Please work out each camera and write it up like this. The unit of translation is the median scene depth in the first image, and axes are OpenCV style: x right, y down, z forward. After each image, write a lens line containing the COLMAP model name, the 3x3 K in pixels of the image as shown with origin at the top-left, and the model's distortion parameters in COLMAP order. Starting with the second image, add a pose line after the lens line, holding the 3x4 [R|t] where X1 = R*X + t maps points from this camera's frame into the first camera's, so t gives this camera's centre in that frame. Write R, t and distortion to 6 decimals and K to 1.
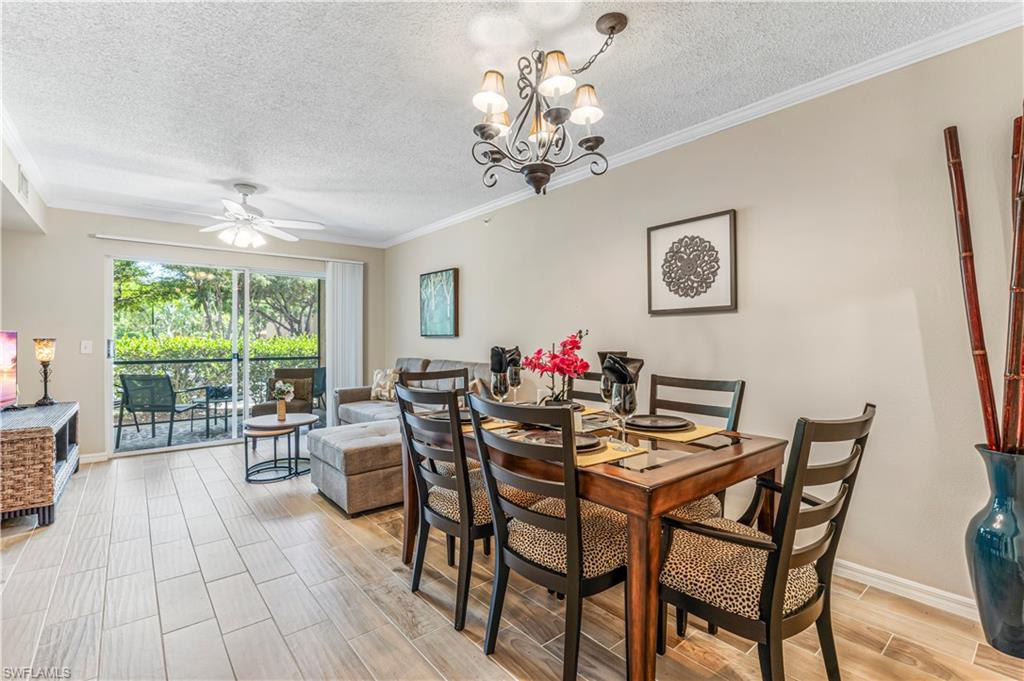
lens RADIAL K [[466.3, 0, 505.3], [0, 466.3, 339.0], [0, 0, 1]] dist [-0.004788, -0.000845]
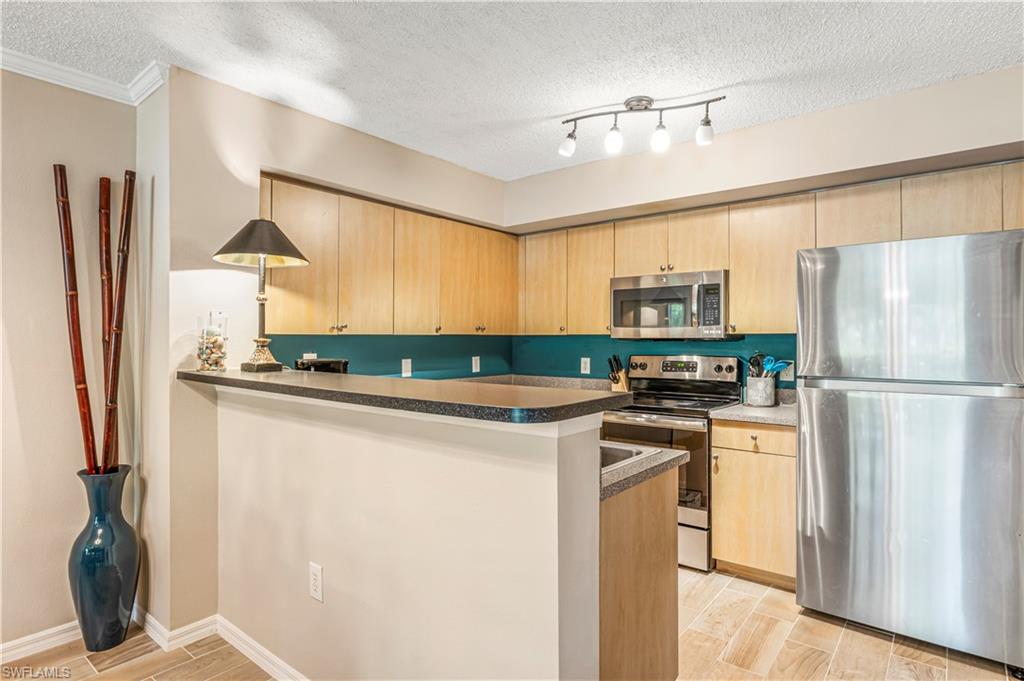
lens RADIAL K [[544.2, 0, 515.0], [0, 544.2, 338.9], [0, 0, 1]] dist [-0.007869, -0.000328]
pose [[-0.206696, 0.002665, 0.978402, -0.352319], [-0.003644, 0.999987, -0.003493, -0.068660], [-0.978398, -0.004288, -0.206683, 0.241580]]
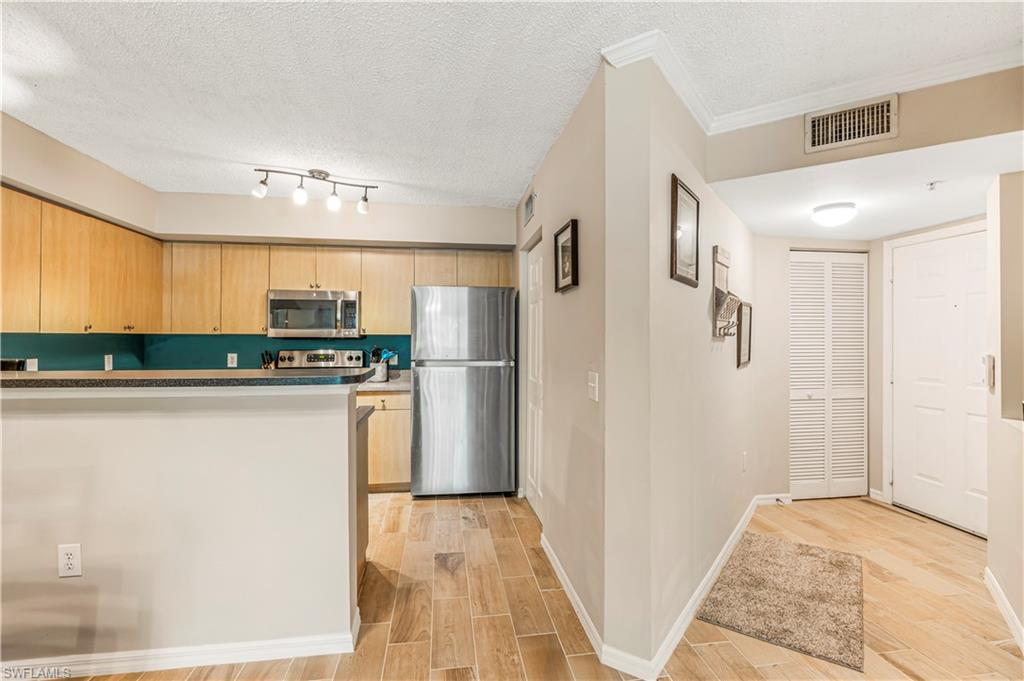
lens RADIAL K [[466.3, 0, 510.7], [0, 466.3, 336.9], [0, 0, 1]] dist [-0.004788, -0.000845]
pose [[-0.859492, 0.002251, 0.511145, -0.519085], [-0.001966, 0.999968, -0.007709, -0.066407], [-0.511146, -0.007631, -0.859460, 0.697933]]
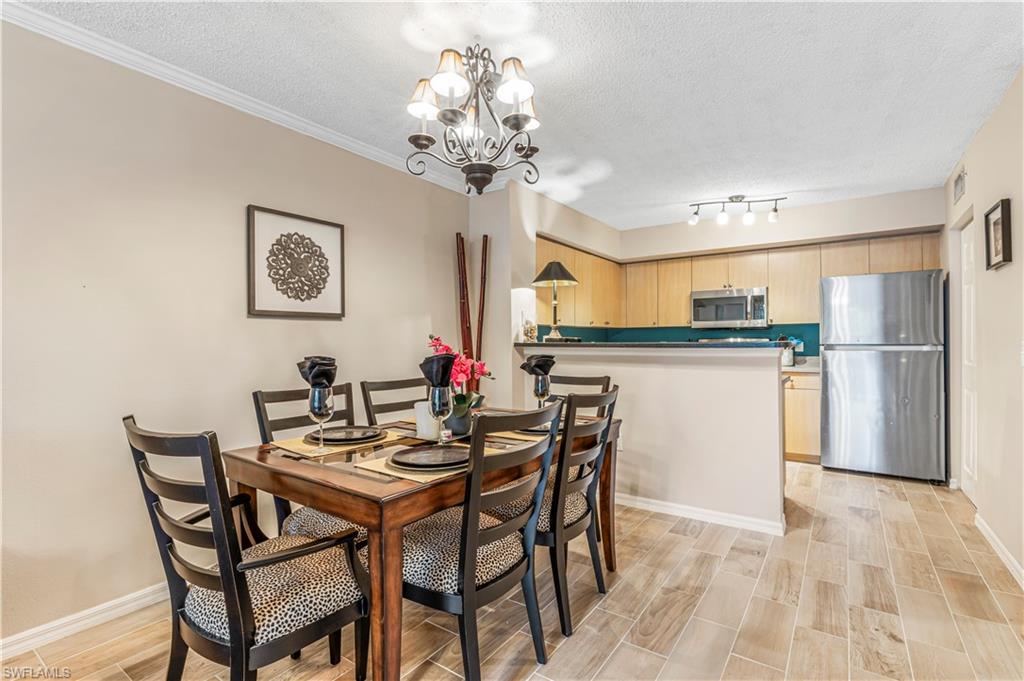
lens RADIAL K [[479.9, 0, 525.6], [0, 479.9, 342.0], [0, 0, 1]] dist [0.003105, -0.000094]
pose [[-0.291489, 0.005529, 0.956558, -0.875361], [0.005761, 0.999975, -0.004025, -0.000679], [-0.956557, 0.004338, -0.291514, 1.156961]]
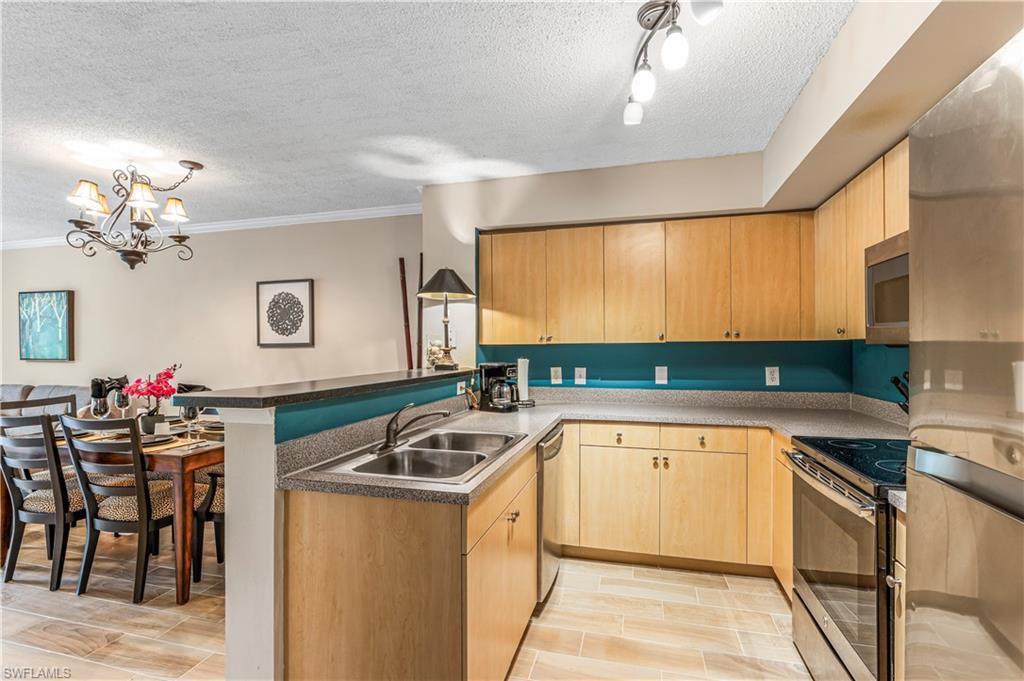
lens RADIAL K [[466.3, 0, 511.7], [0, 466.3, 348.5], [0, 0, 1]] dist [-0.004788, -0.000845]
pose [[0.809237, -0.001535, 0.587480, 0.162538], [0.001028, 0.999999, 0.001198, -0.069218], [-0.587481, -0.000366, 0.809238, -0.755170]]
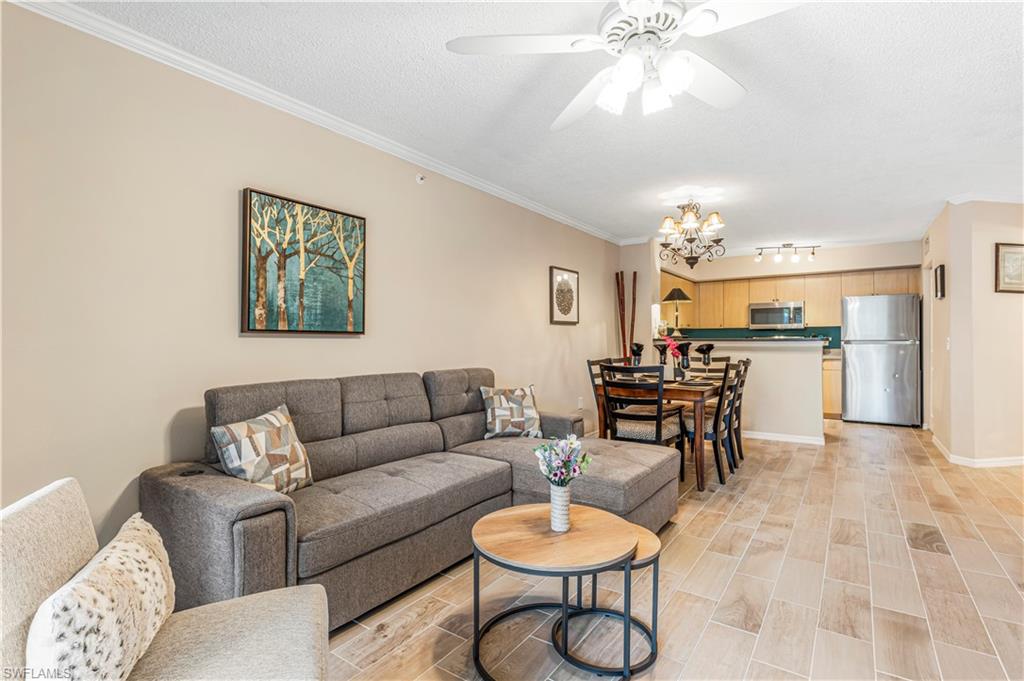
lens RADIAL K [[479.9, 0, 529.2], [0, 479.9, 341.4], [0, 0, 1]] dist [0.003105, -0.000094]
pose [[-0.286335, 0.001875, 0.958128, -1.710120], [0.003451, 0.999994, -0.000926, 0.011806], [-0.958123, 0.003042, -0.286340, 2.217147]]
